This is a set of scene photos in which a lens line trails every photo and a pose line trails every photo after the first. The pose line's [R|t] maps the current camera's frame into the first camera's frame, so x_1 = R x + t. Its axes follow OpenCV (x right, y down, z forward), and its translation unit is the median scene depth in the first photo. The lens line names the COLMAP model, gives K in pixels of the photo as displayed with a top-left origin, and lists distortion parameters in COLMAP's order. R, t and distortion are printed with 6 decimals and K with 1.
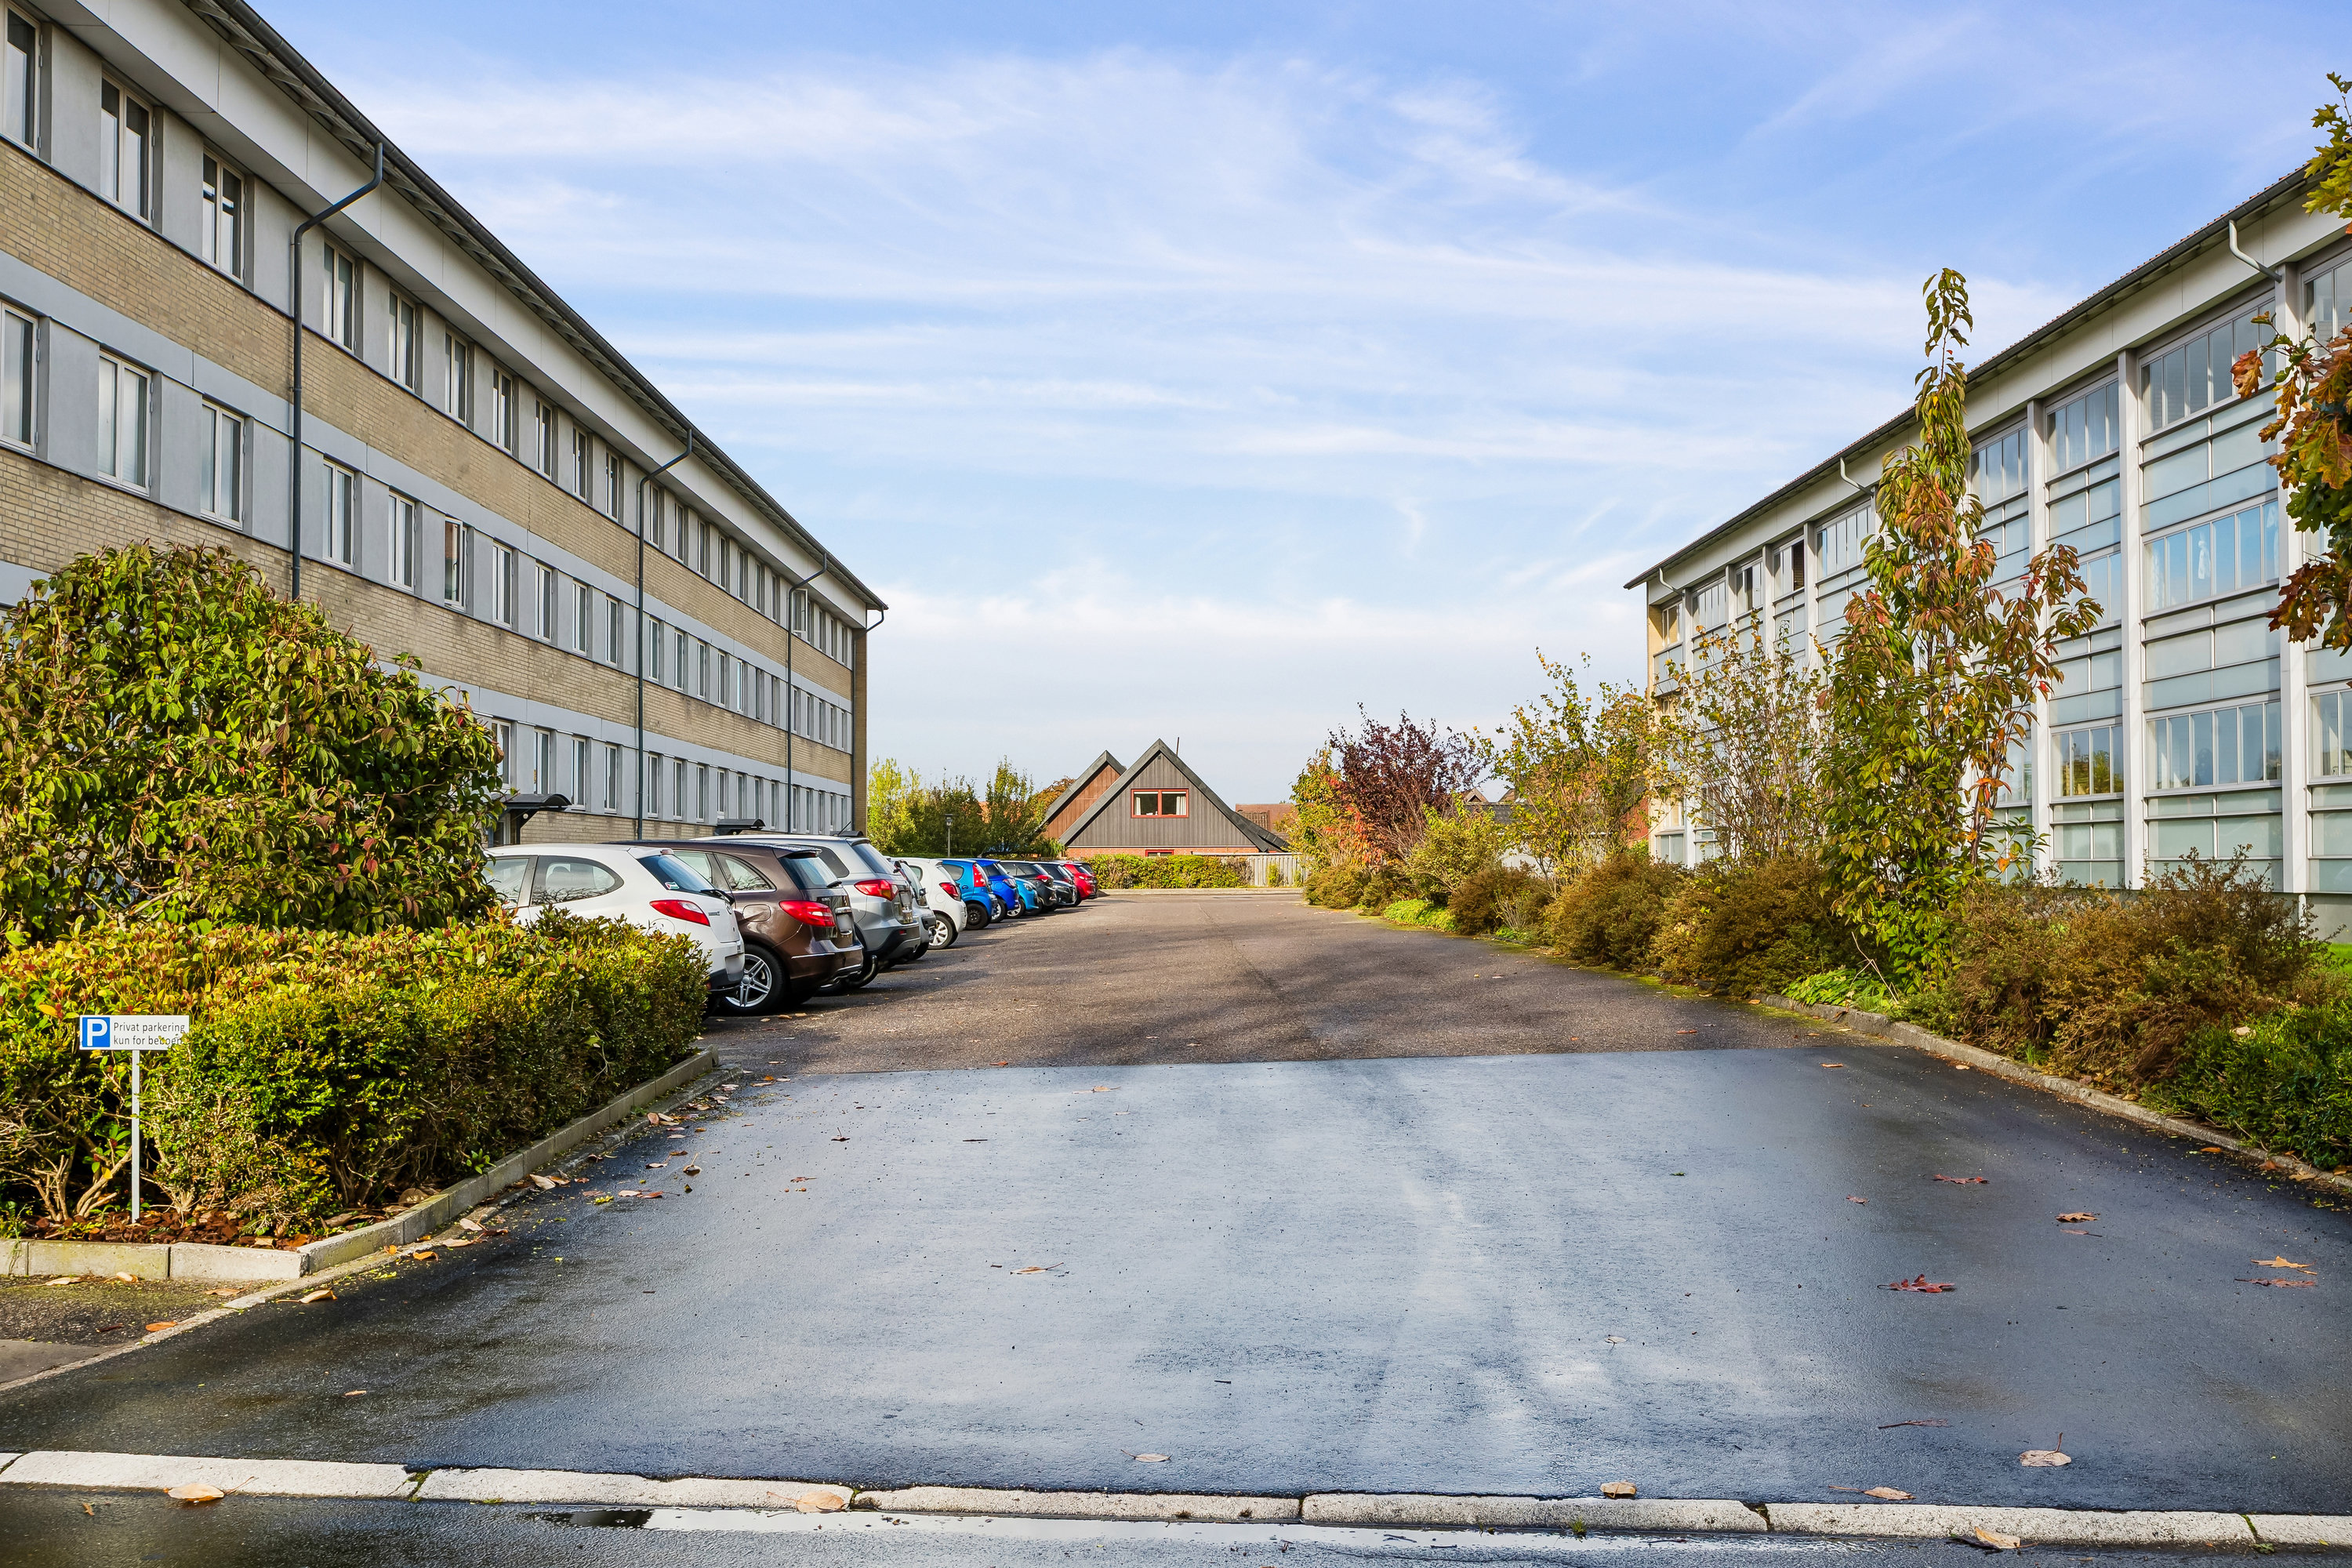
lens RADIAL K [[2265.4, 0, 1175.0], [0, 2265.4, 843.1], [0, 0, 1]] dist [-0.004179, 0.002200]
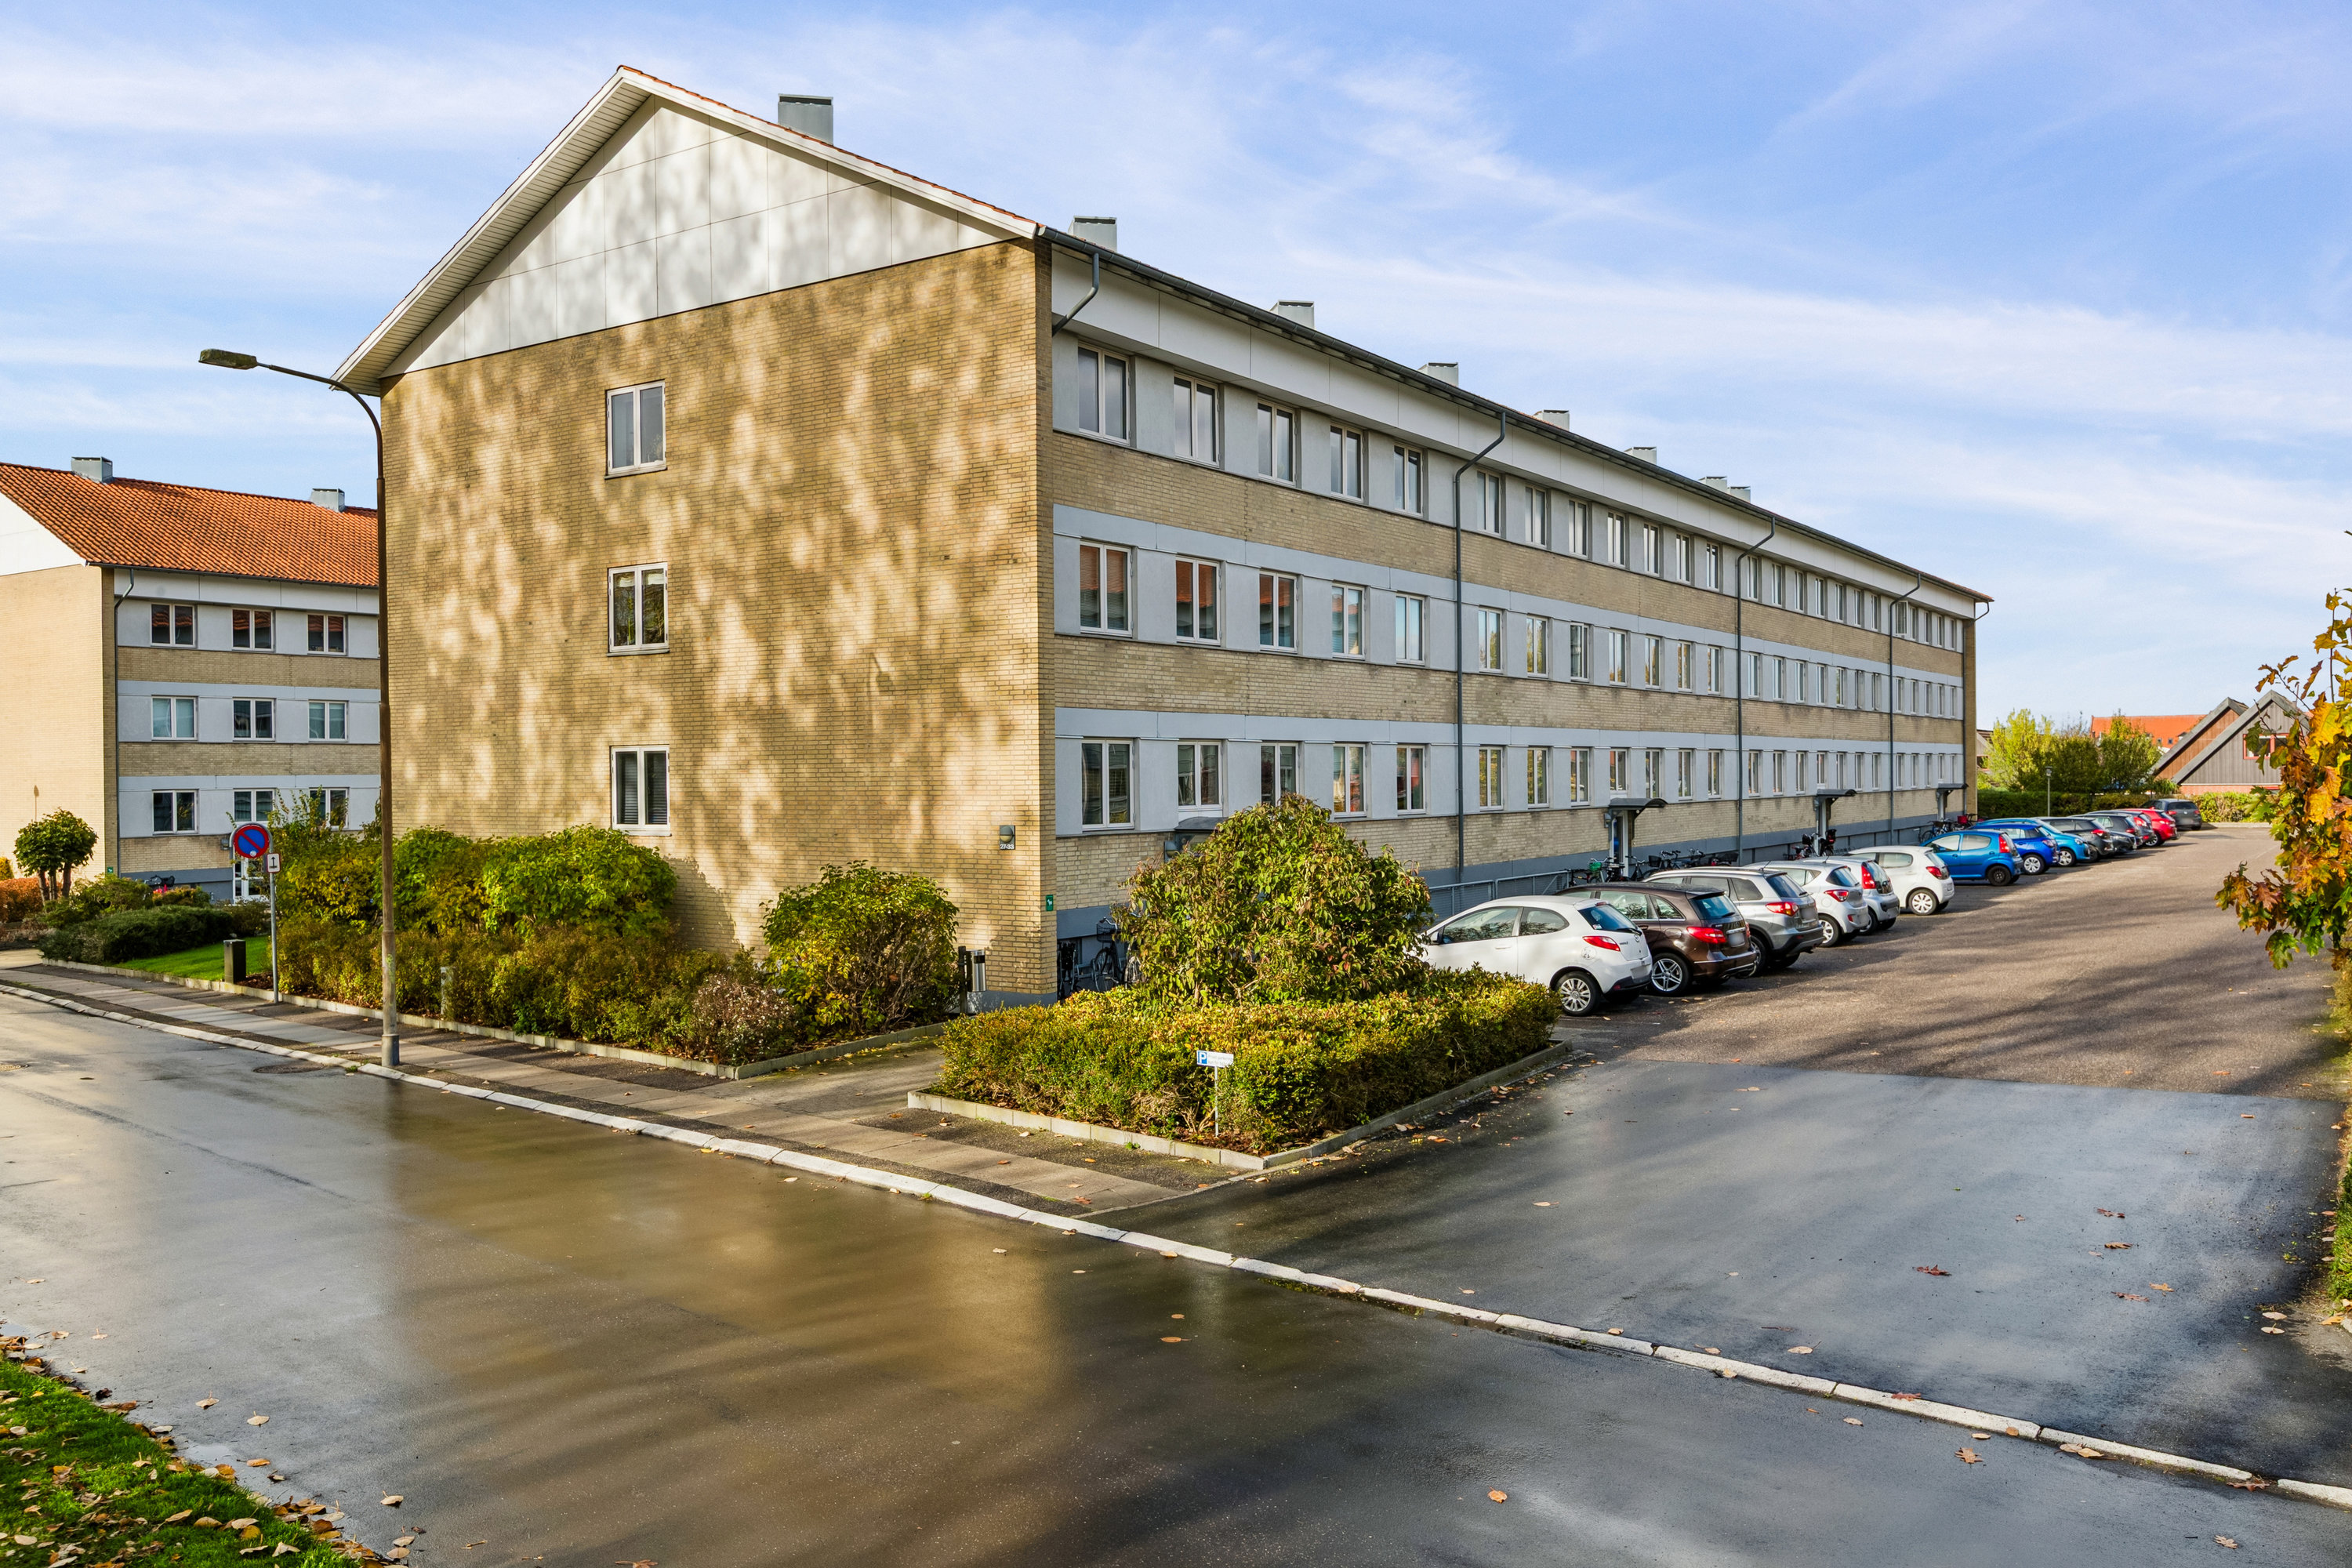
lens RADIAL K [[1797.3, 0, 1176.0], [0, 1797.3, 784.0], [0, 0, 1]] dist [-0.024378, -0.003050]
pose [[0.824056, -0.005310, -0.566484, 0.166096], [0.015185, 0.999804, 0.012719, -0.065436], [0.566305, -0.019084, 0.823975, -0.168900]]
